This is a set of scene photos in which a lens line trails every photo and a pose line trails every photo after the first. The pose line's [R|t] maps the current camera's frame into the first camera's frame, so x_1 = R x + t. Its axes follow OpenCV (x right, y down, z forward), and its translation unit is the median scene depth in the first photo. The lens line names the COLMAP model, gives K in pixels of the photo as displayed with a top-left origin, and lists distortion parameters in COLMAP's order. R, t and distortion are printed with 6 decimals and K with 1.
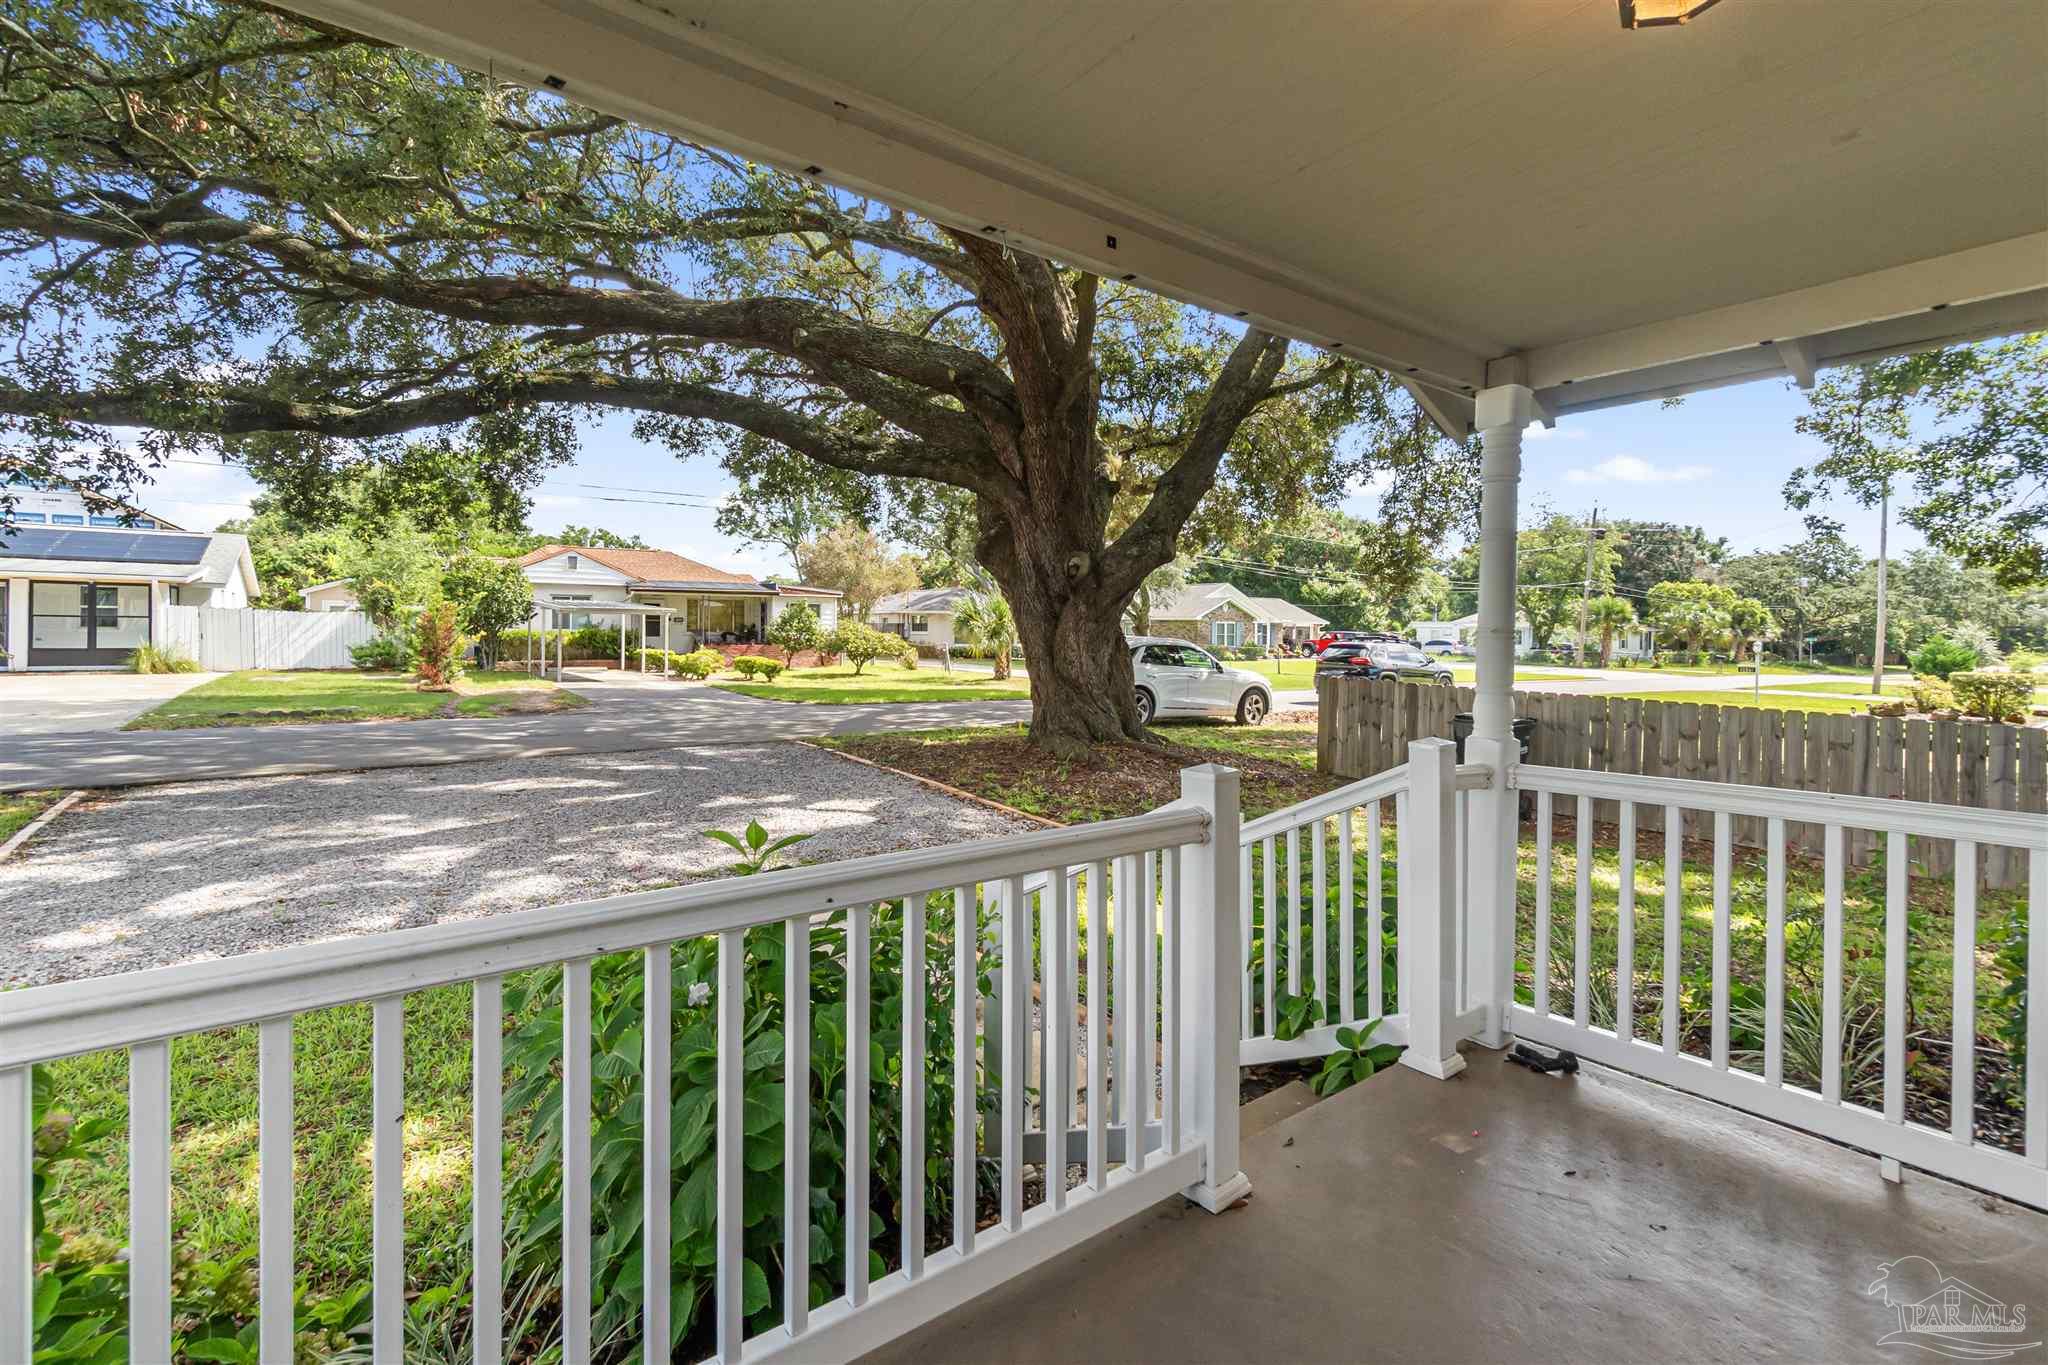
lens RADIAL K [[888.0, 0, 1024.0], [0, 888.0, 637.9], [0, 0, 1]] dist [0.000213, 0.000048]
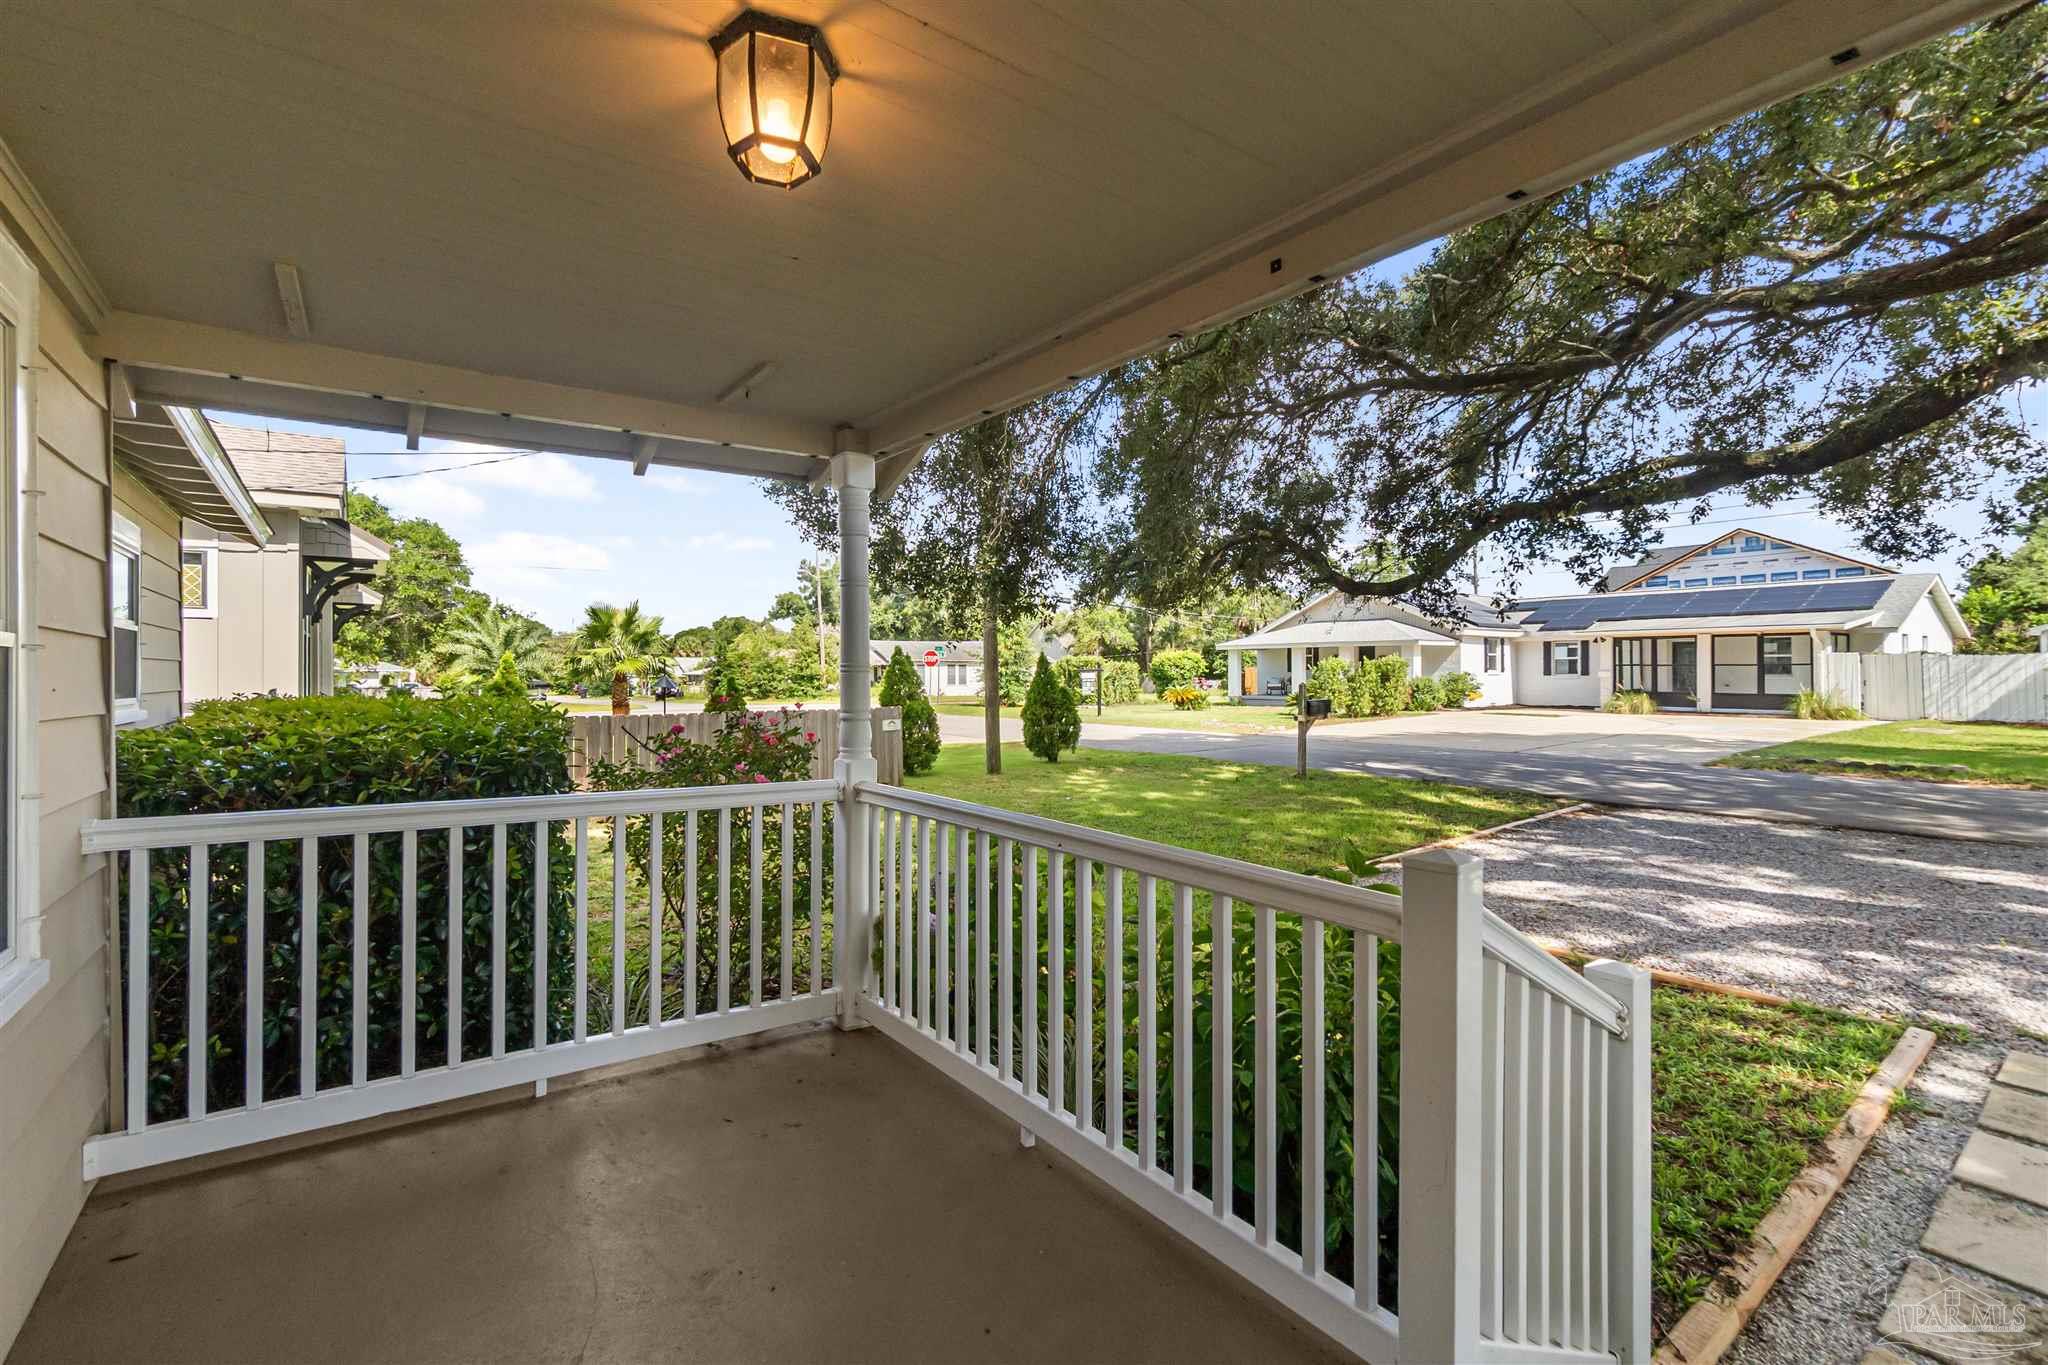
lens RADIAL K [[966.0, 0, 1022.8], [0, 966.0, 677.0], [0, 0, 1]] dist [0.000258, 0.000053]
pose [[-0.021044, -0.004546, -0.999768, 0.170430], [-0.004322, 0.999981, -0.004456, 0.000258], [0.999769, 0.004227, -0.021063, 0.112390]]
